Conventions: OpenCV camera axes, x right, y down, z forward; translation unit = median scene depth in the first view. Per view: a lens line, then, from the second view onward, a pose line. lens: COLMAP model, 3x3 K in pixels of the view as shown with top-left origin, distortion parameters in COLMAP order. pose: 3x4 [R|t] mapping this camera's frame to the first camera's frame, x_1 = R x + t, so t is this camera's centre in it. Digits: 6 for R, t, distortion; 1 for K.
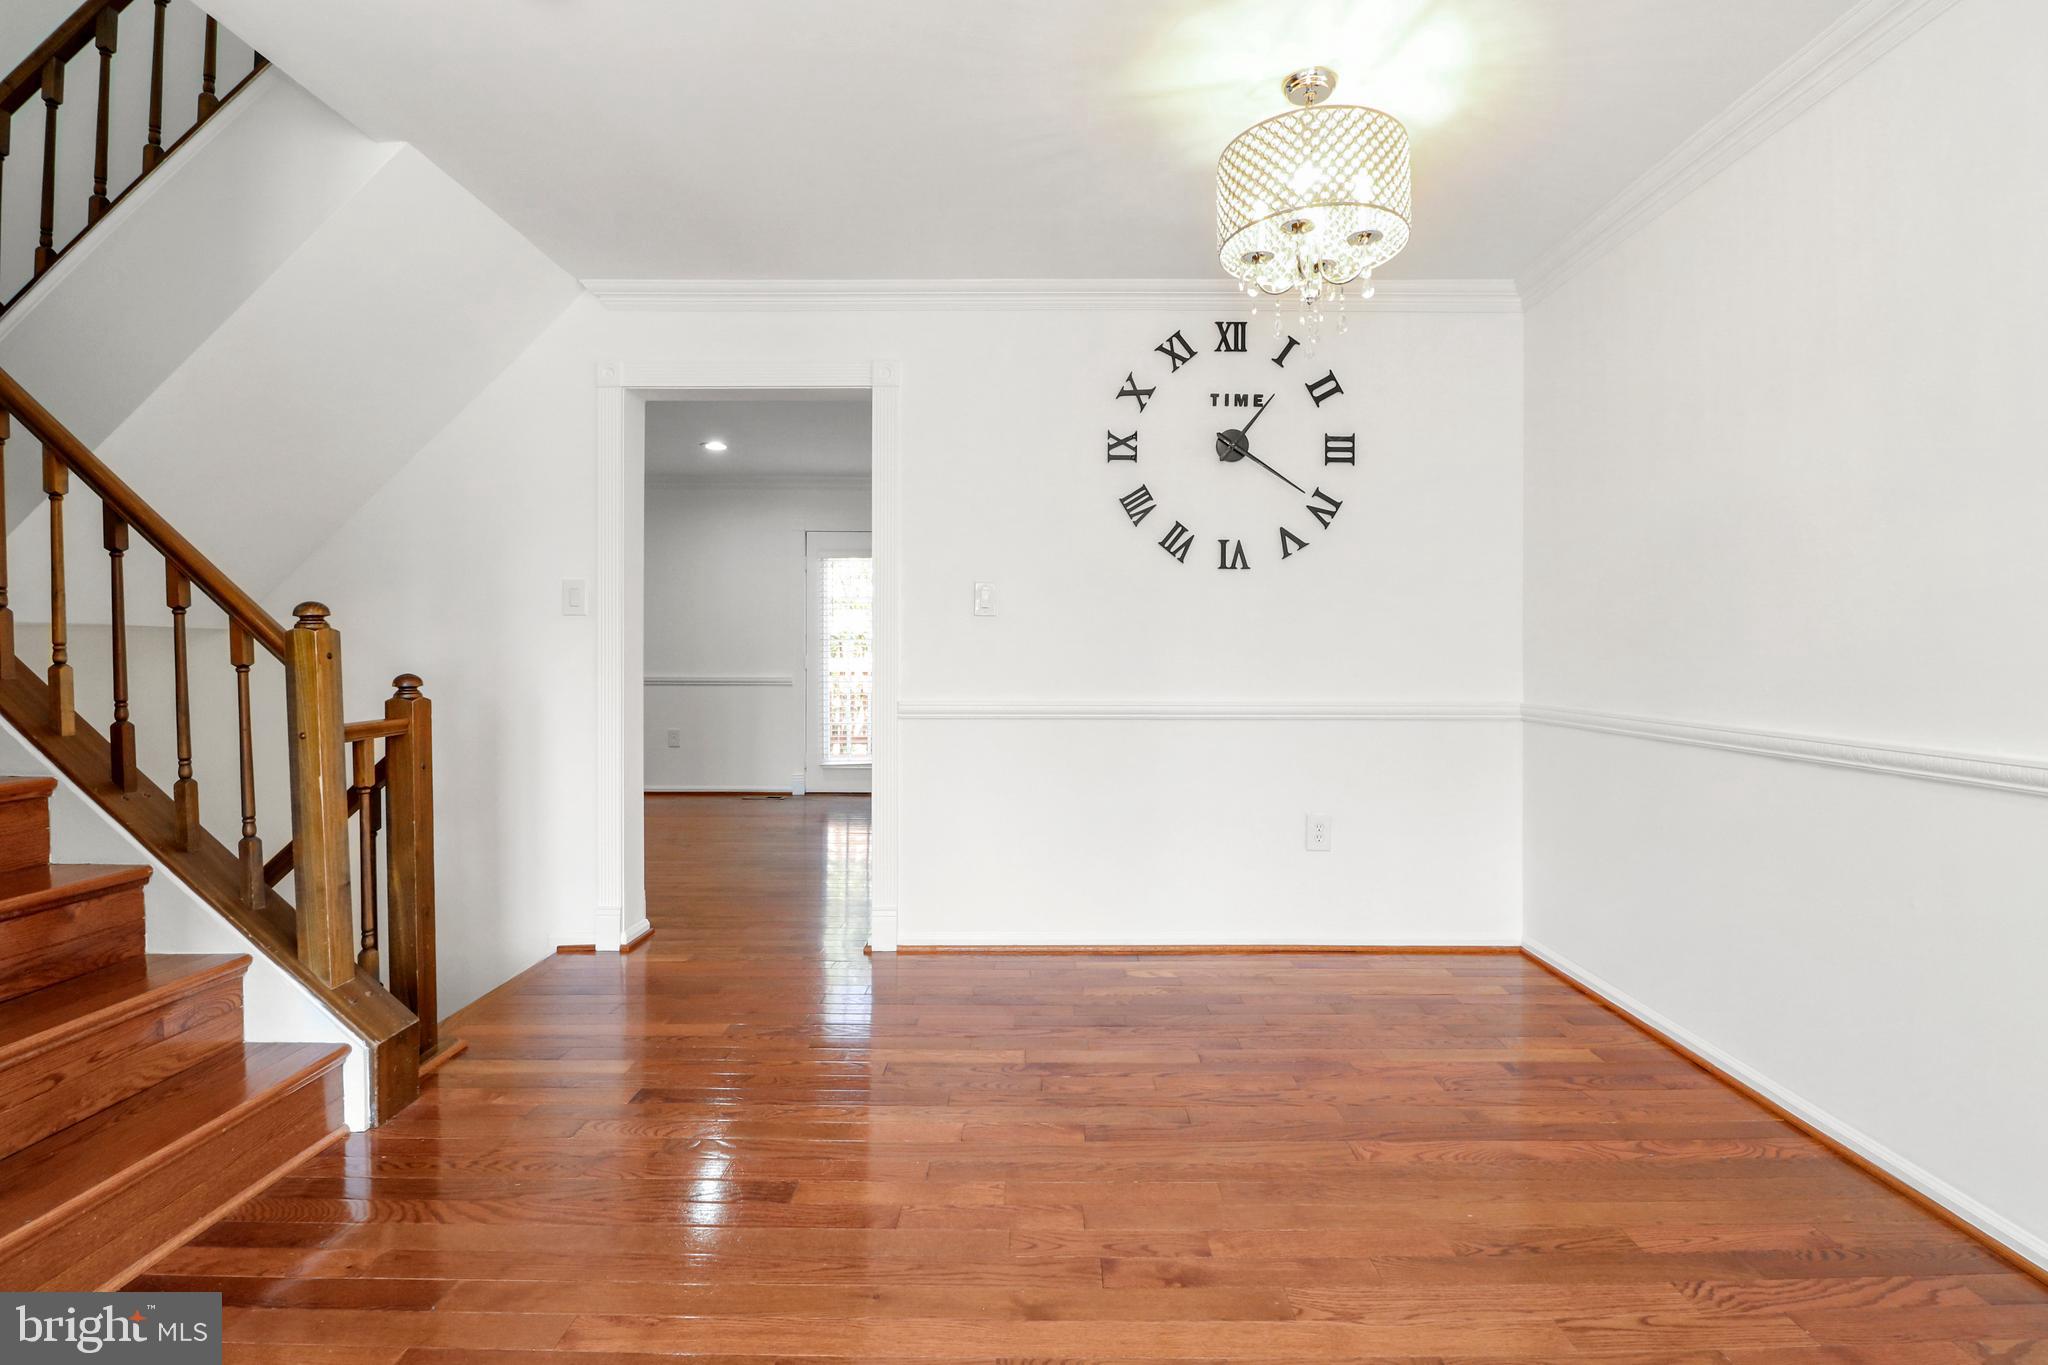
lens RADIAL K [[985.6, 0, 1020.2], [0, 985.6, 653.7], [0, 0, 1]] dist [0.001141, -0.011756]
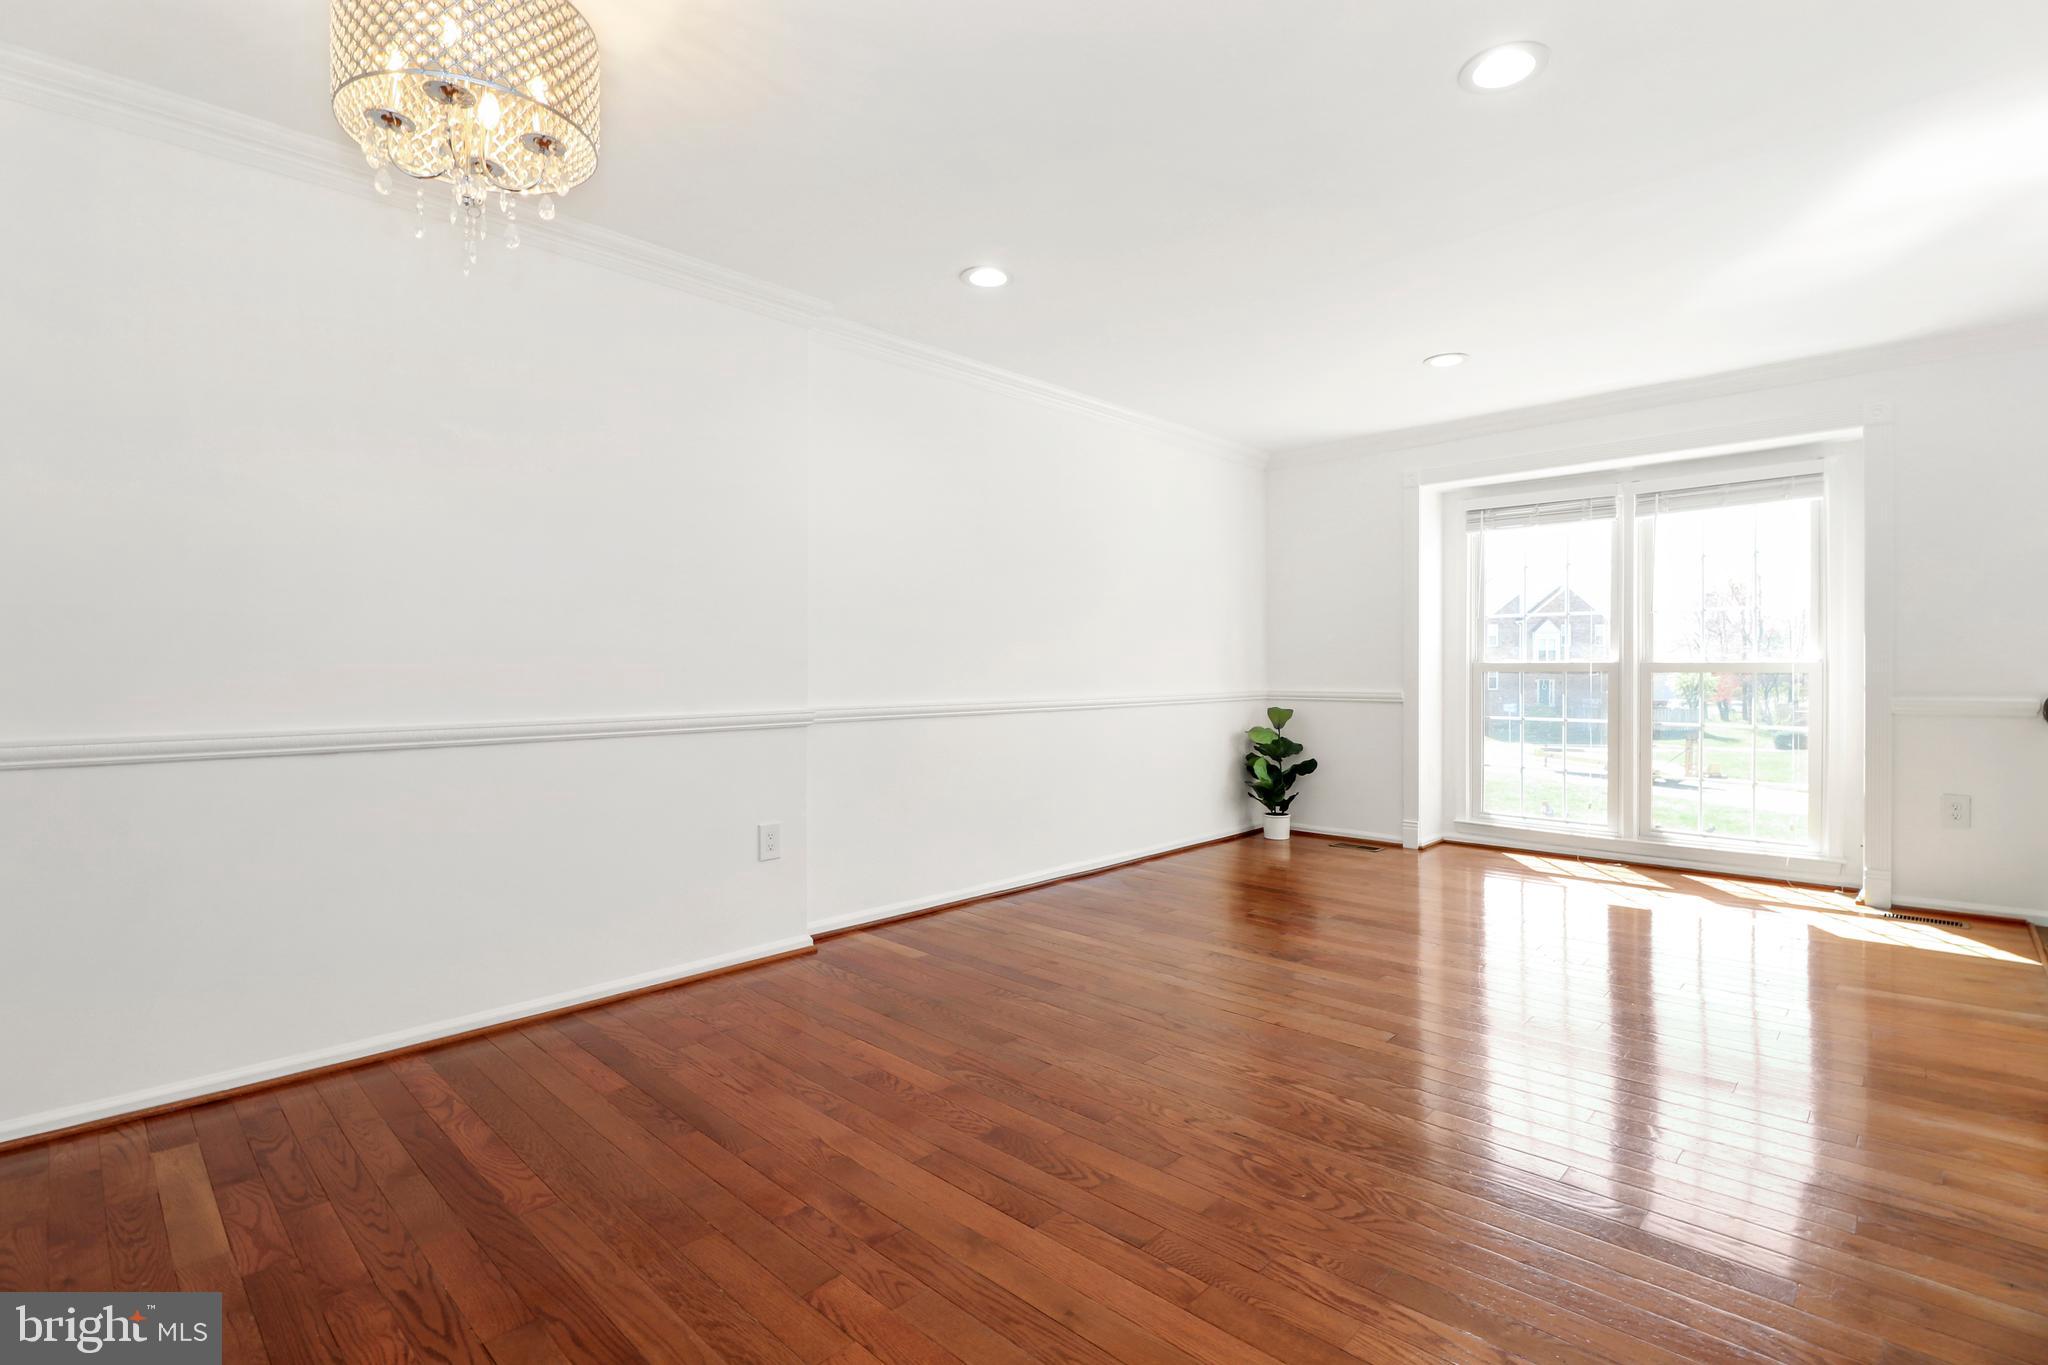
lens RADIAL K [[985.6, 0, 992.2], [0, 985.6, 689.9], [0, 0, 1]] dist [0.001141, -0.011756]
pose [[-0.722339, -0.015160, 0.691373, -0.350208], [0.005592, 0.999599, 0.027760, 0.003183], [-0.691517, 0.023918, -0.721964, 0.811057]]
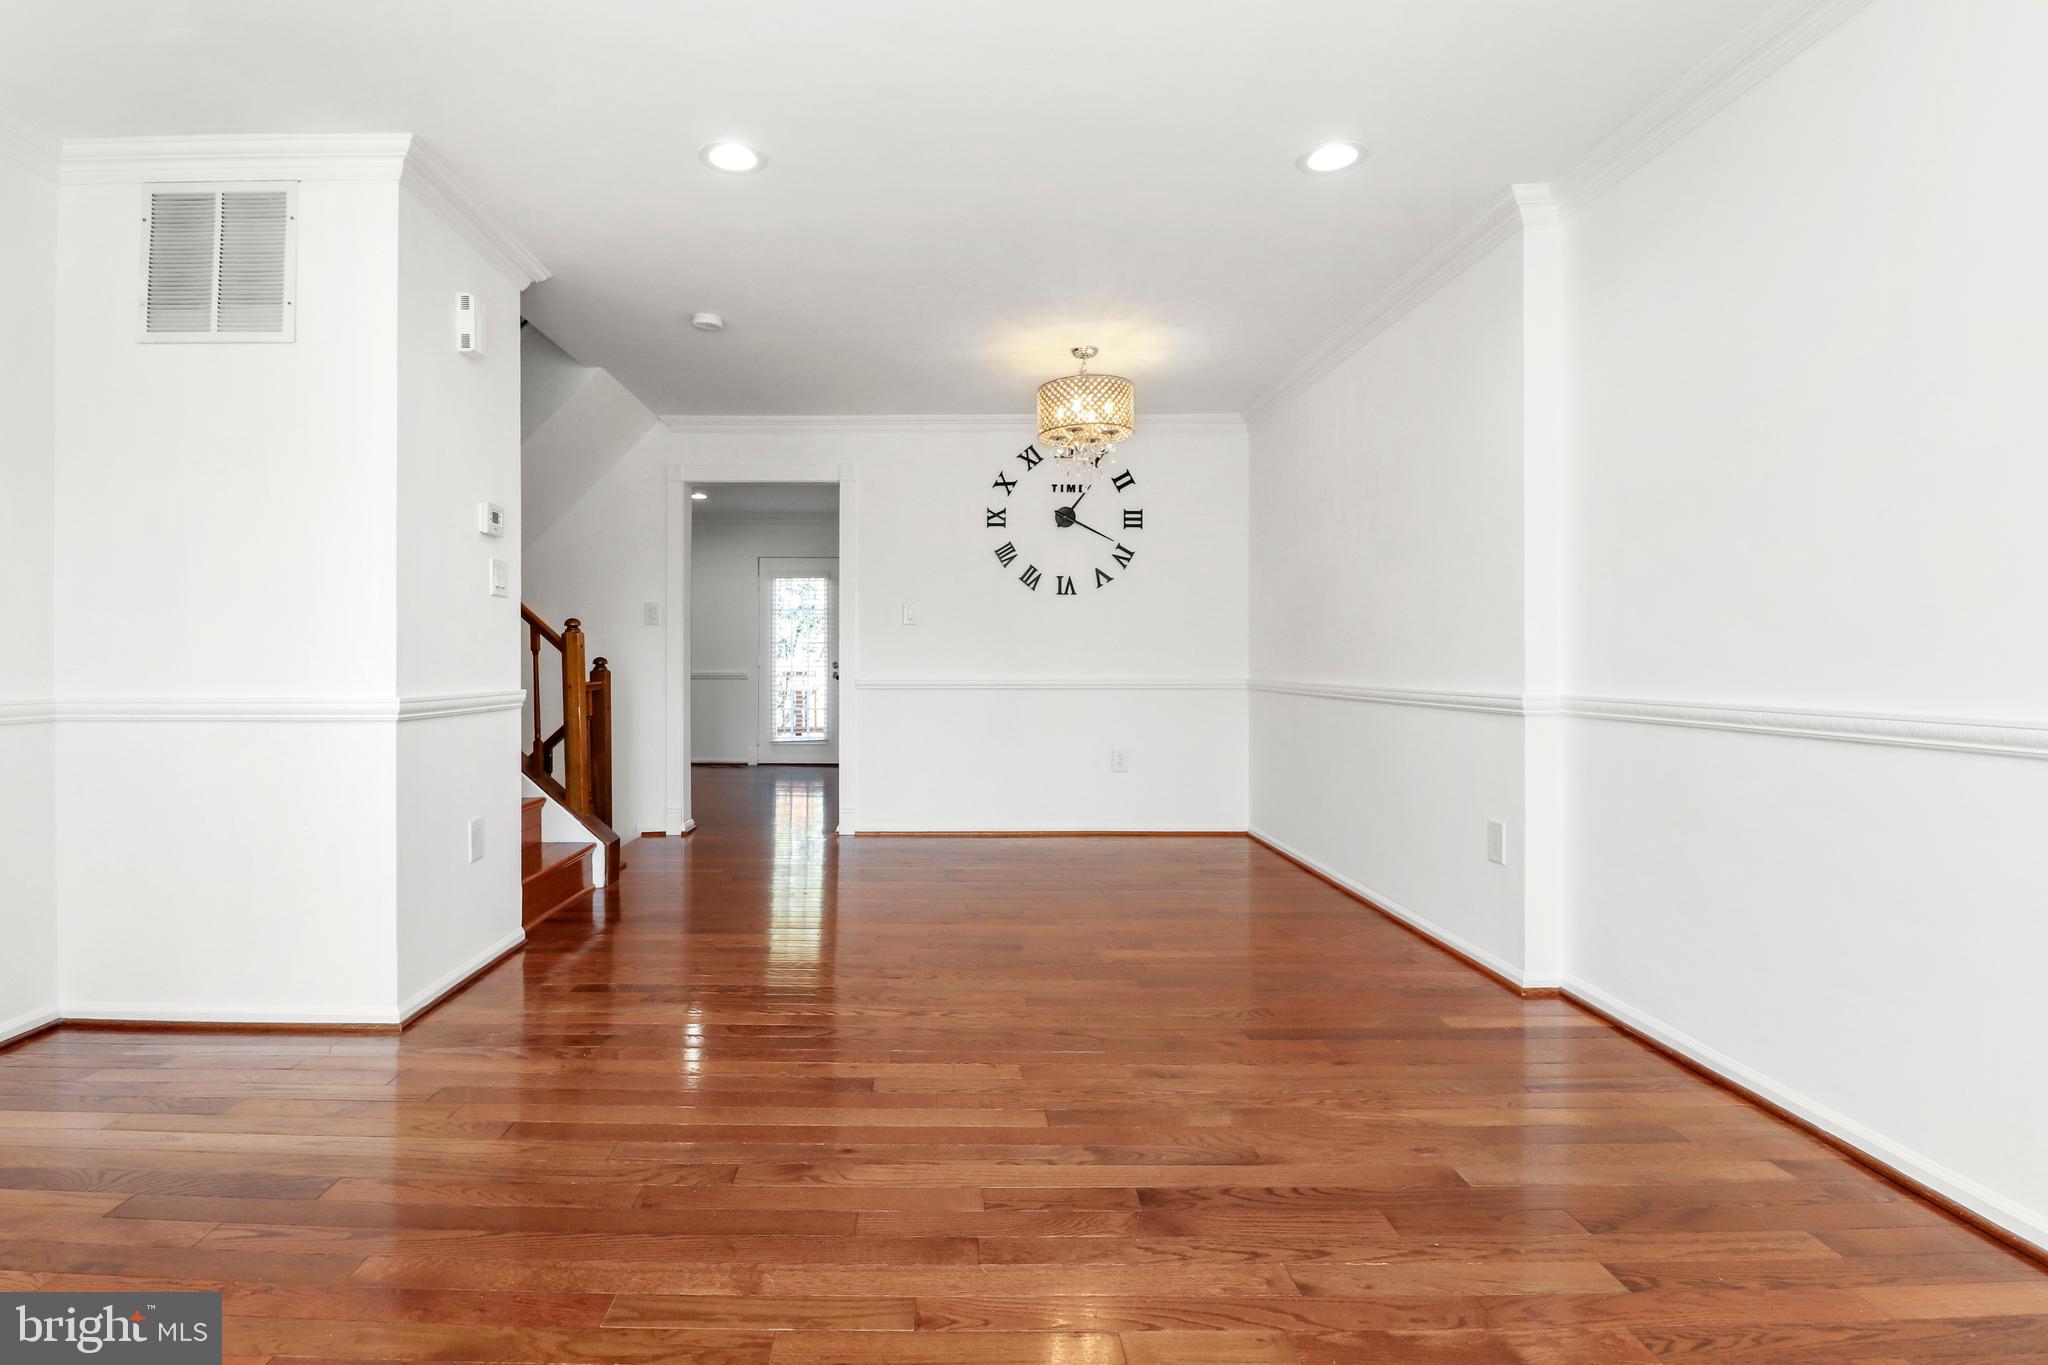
lens RADIAL K [[985.6, 0, 916.7], [0, 985.6, 669.2], [0, 0, 1]] dist [0.001141, -0.011756]
pose [[0.999985, -0.001644, -0.005193, -0.017115], [0.001685, 0.999968, 0.007799, 0.021814], [0.005181, -0.007808, 0.999956, -0.595036]]
